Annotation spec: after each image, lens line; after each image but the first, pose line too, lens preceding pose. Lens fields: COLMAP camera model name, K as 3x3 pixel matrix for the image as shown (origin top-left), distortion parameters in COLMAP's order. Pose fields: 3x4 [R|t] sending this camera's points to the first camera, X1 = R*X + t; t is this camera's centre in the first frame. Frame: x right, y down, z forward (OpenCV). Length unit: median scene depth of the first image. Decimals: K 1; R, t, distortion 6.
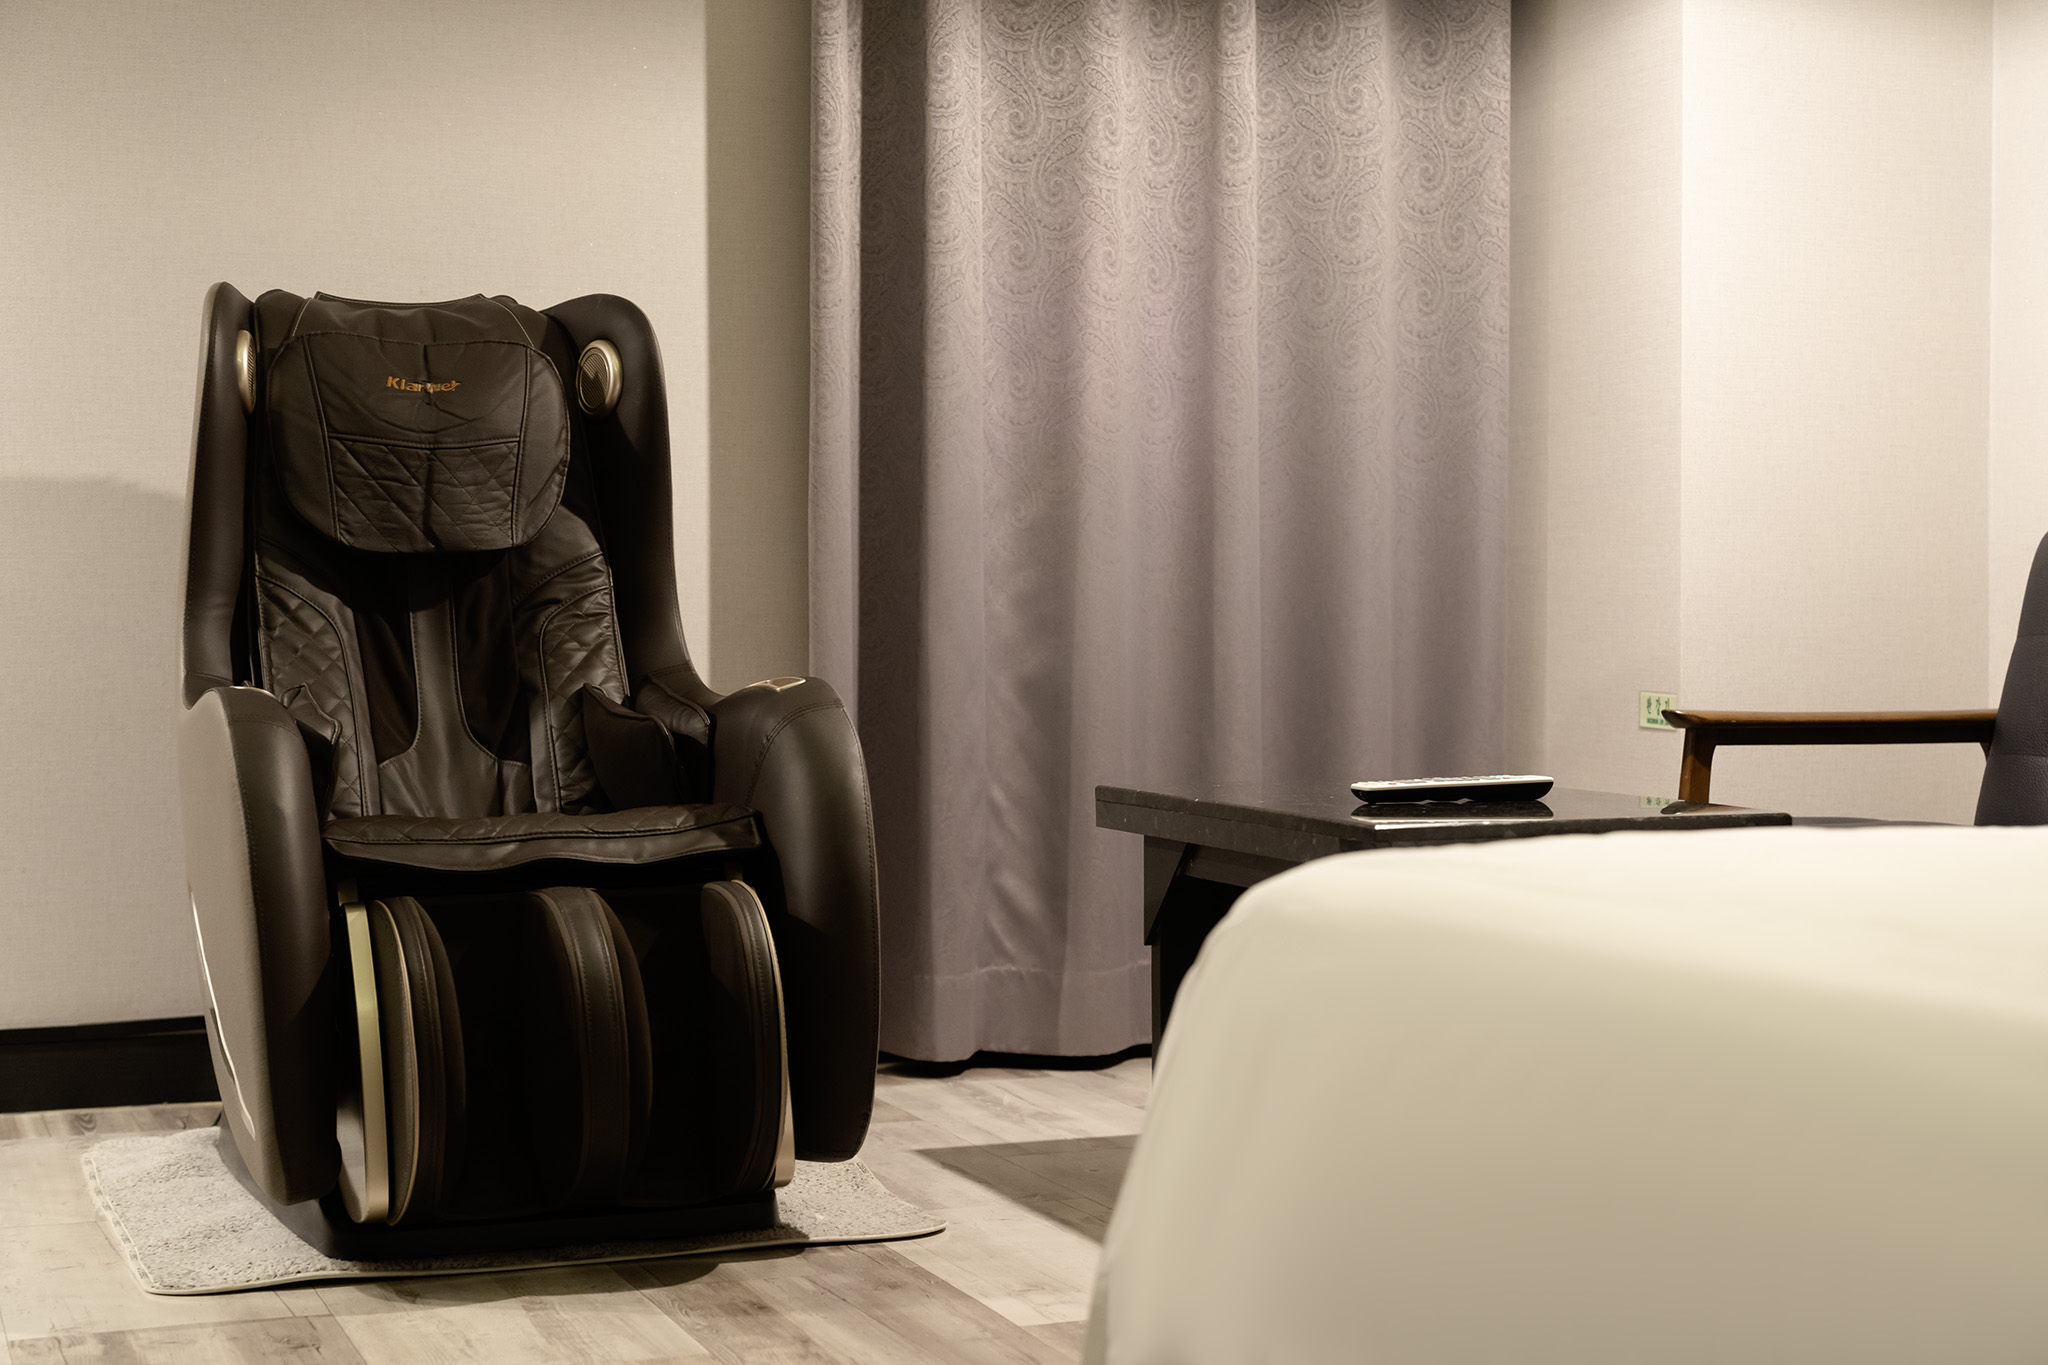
lens RADIAL K [[3279.0, 0, 1024.0], [0, 3279.0, 682.5], [0, 0, 1]] dist [0.036996, -0.025394]
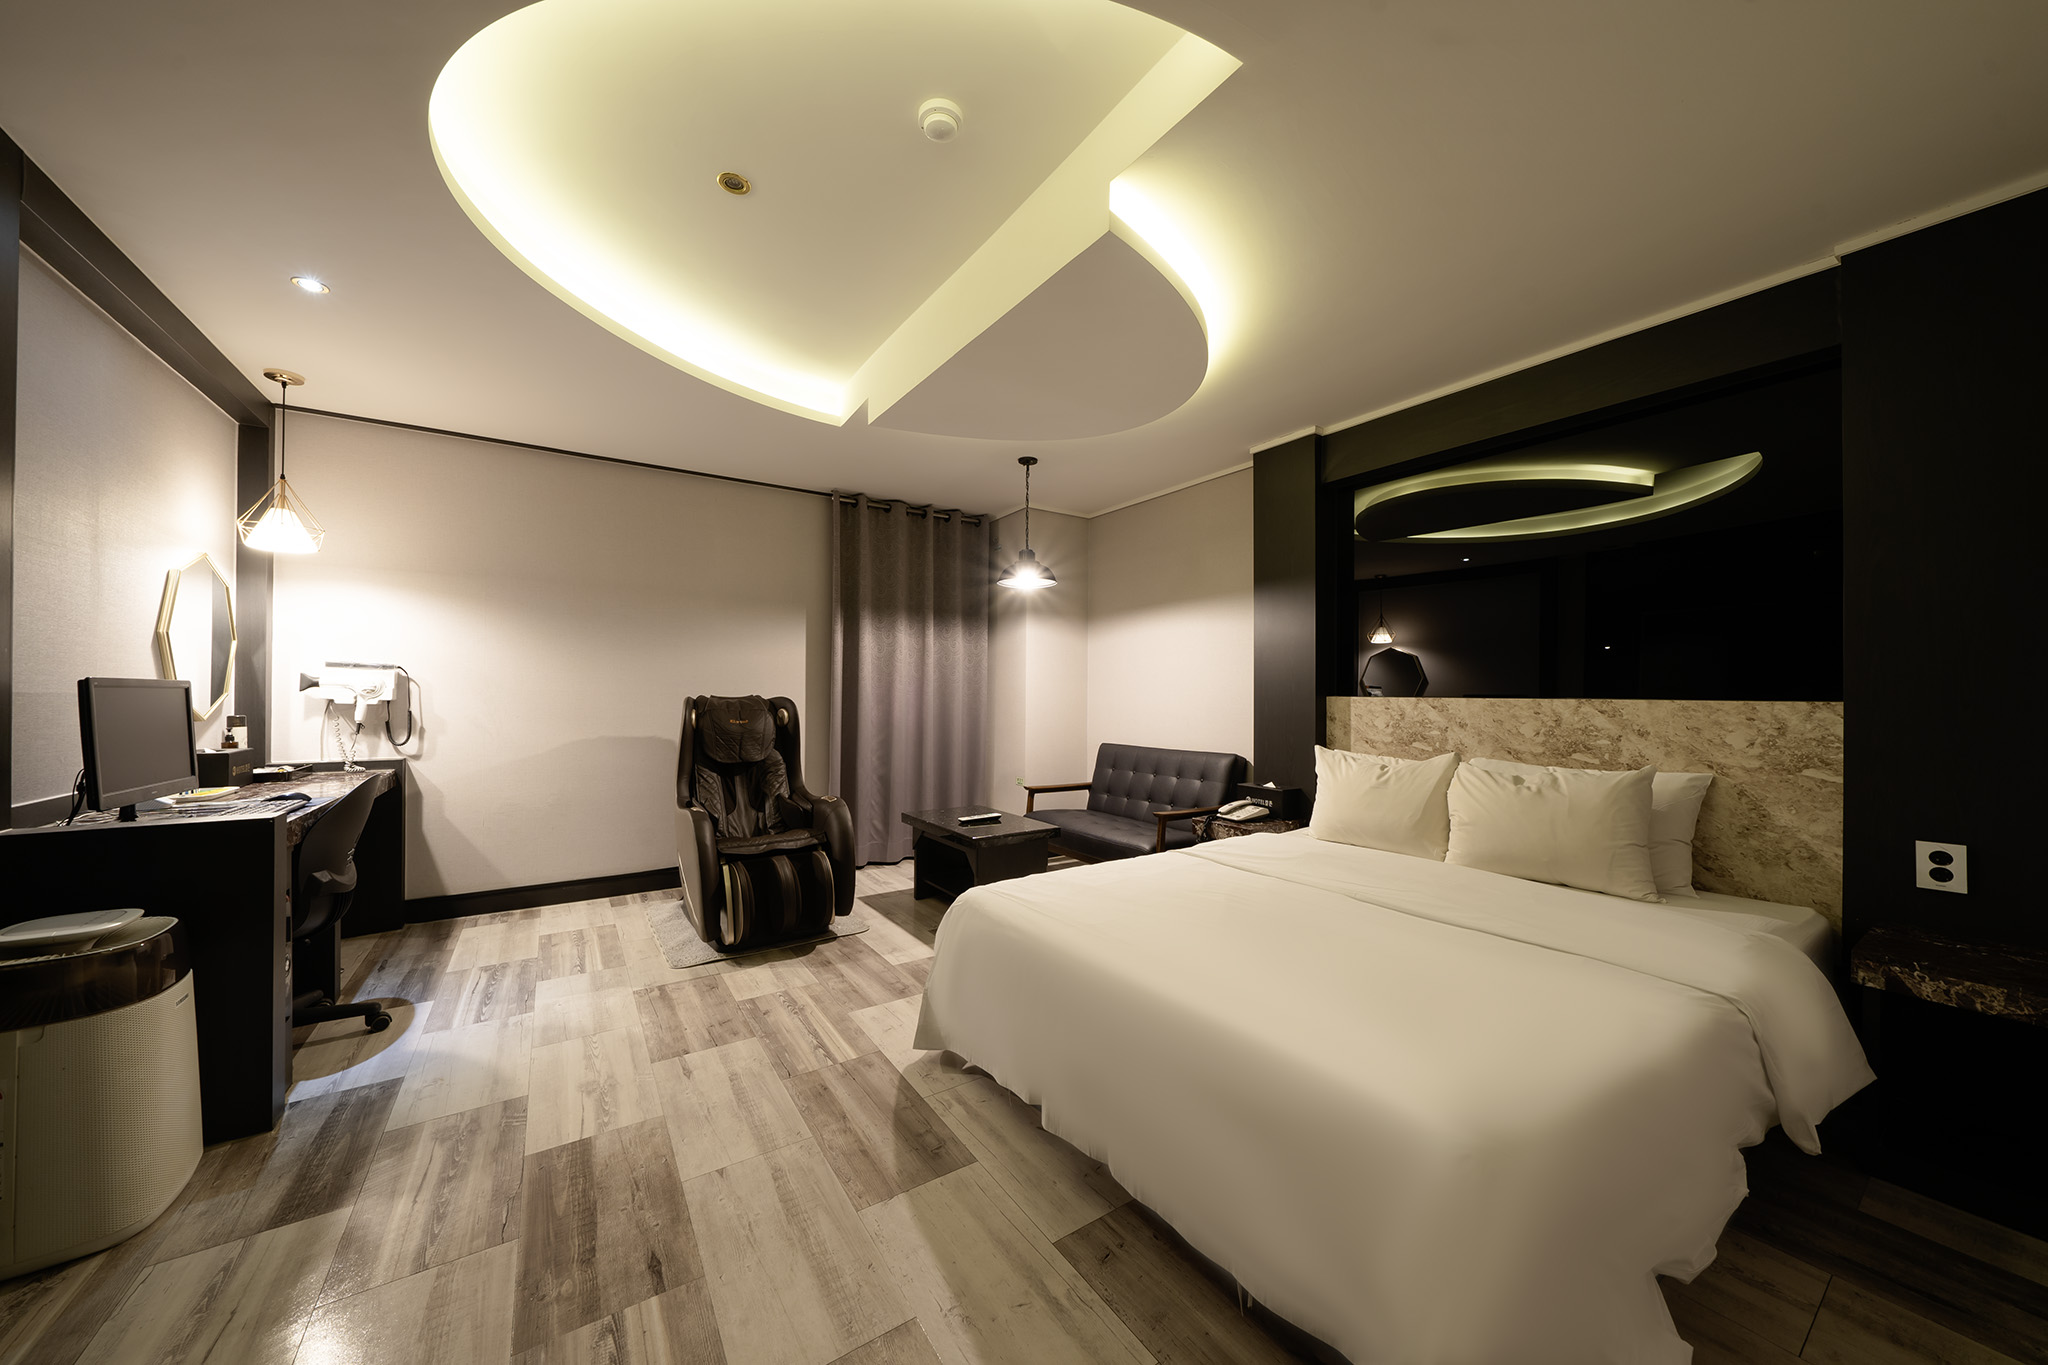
lens RADIAL K [[700.4, 0, 1020.7], [0, 700.4, 689.4], [0, 0, 1]] dist [-0.000984, -0.000158]
pose [[0.971798, 0.011732, 0.235522, -0.045116], [-0.003976, 0.999435, -0.033379, -0.101494], [-0.235780, 0.031501, 0.971296, 0.051354]]
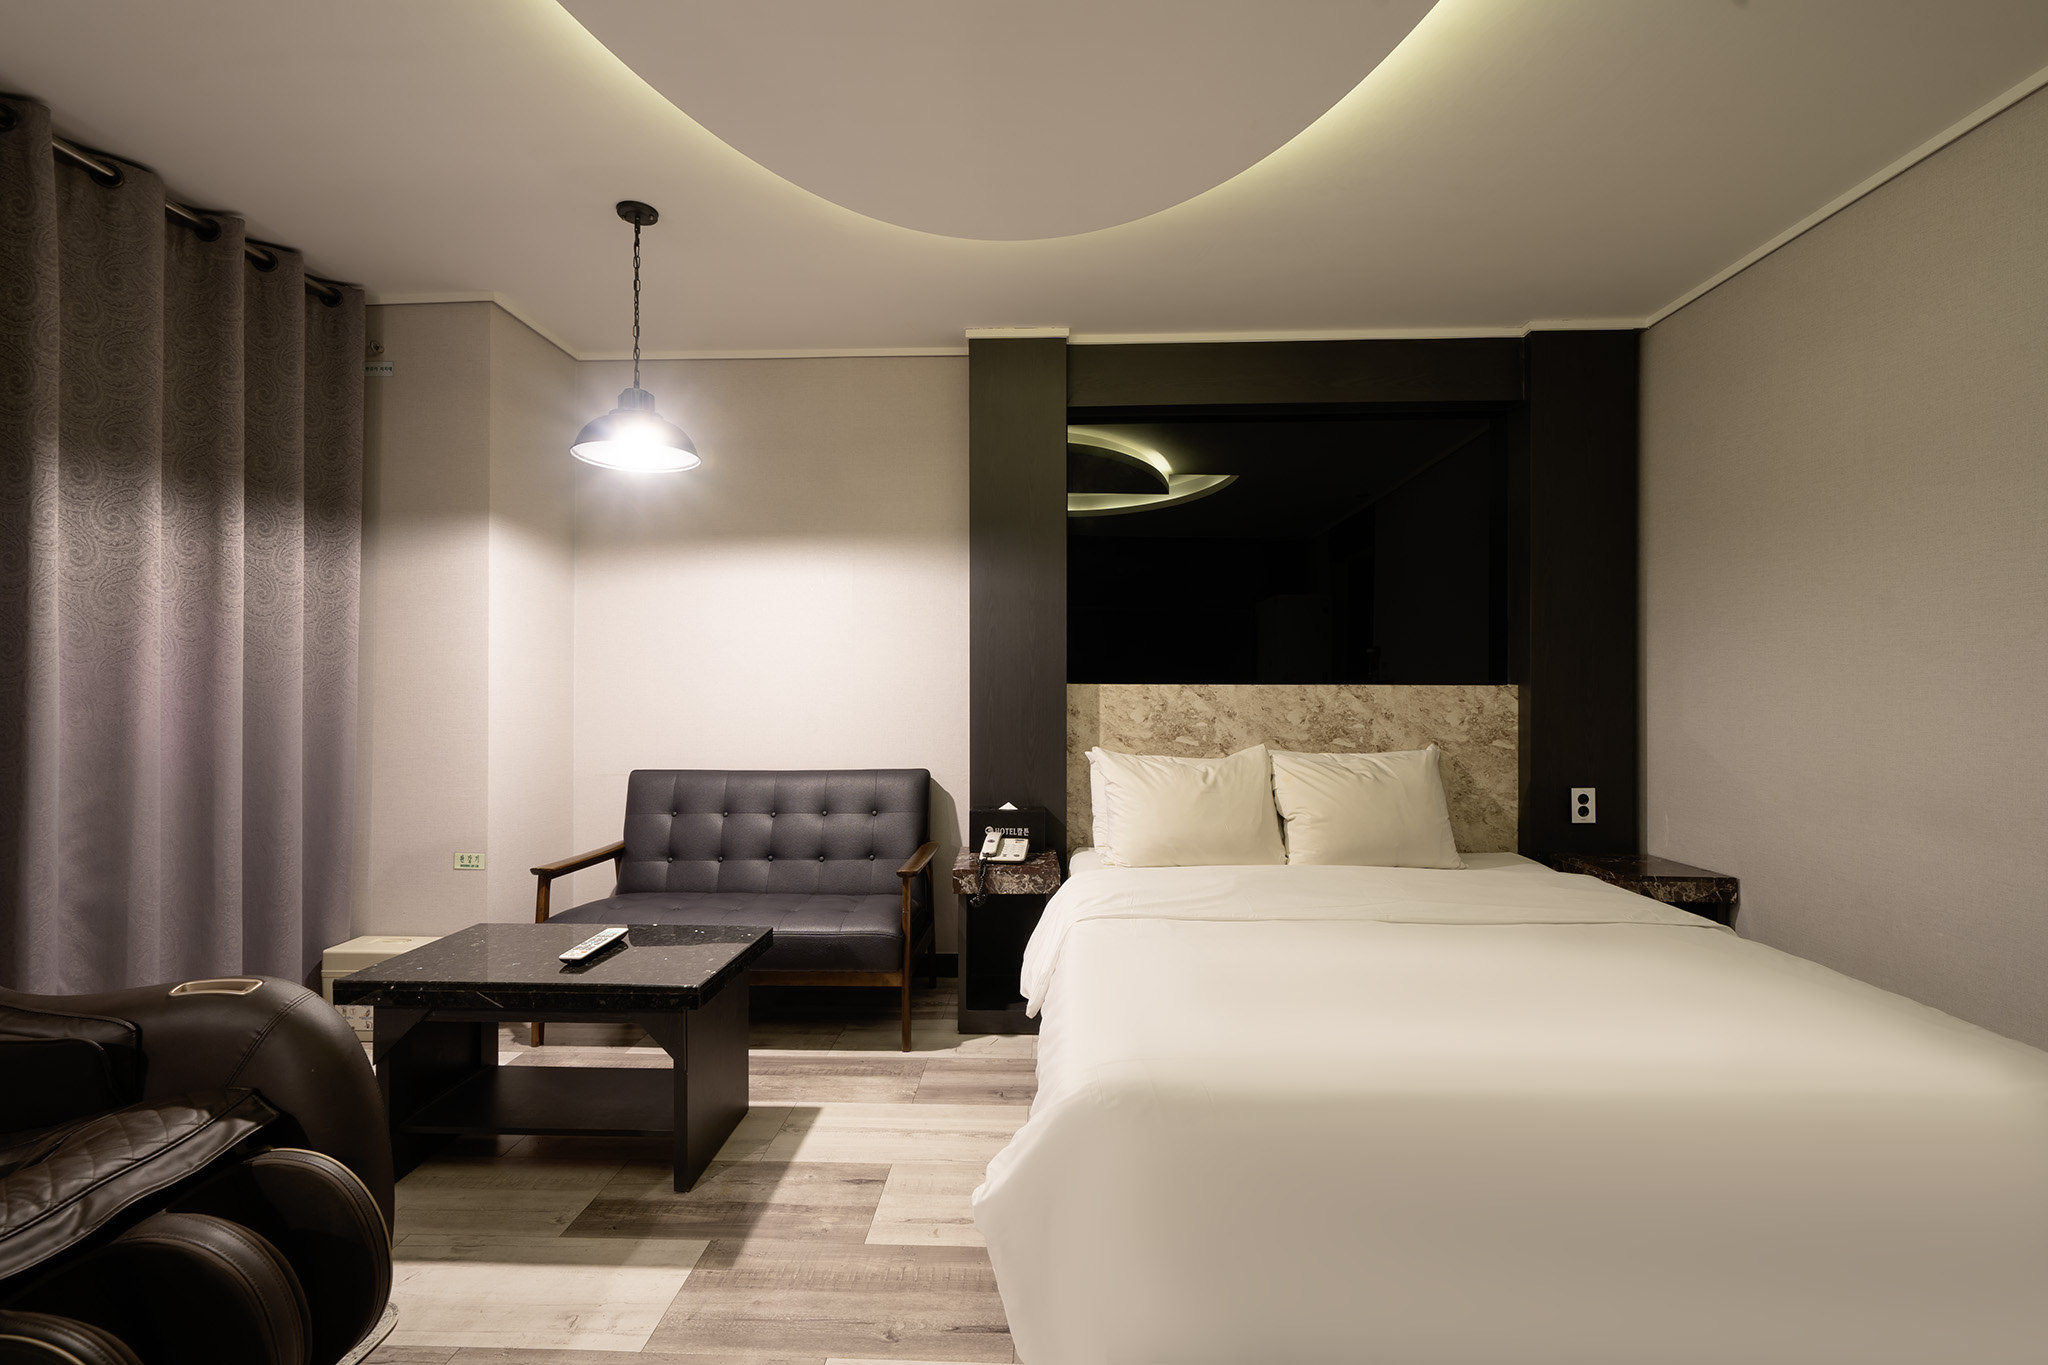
lens RADIAL K [[920.0, 0, 1025.0], [0, 920.0, 688.8], [0, 0, 1]] dist [0.001384, -0.000214]
pose [[0.380861, 0.009213, 0.924586, -0.283720], [0.023200, 0.999540, -0.019516, -0.102259], [-0.924341, 0.028883, 0.380472, 0.478589]]
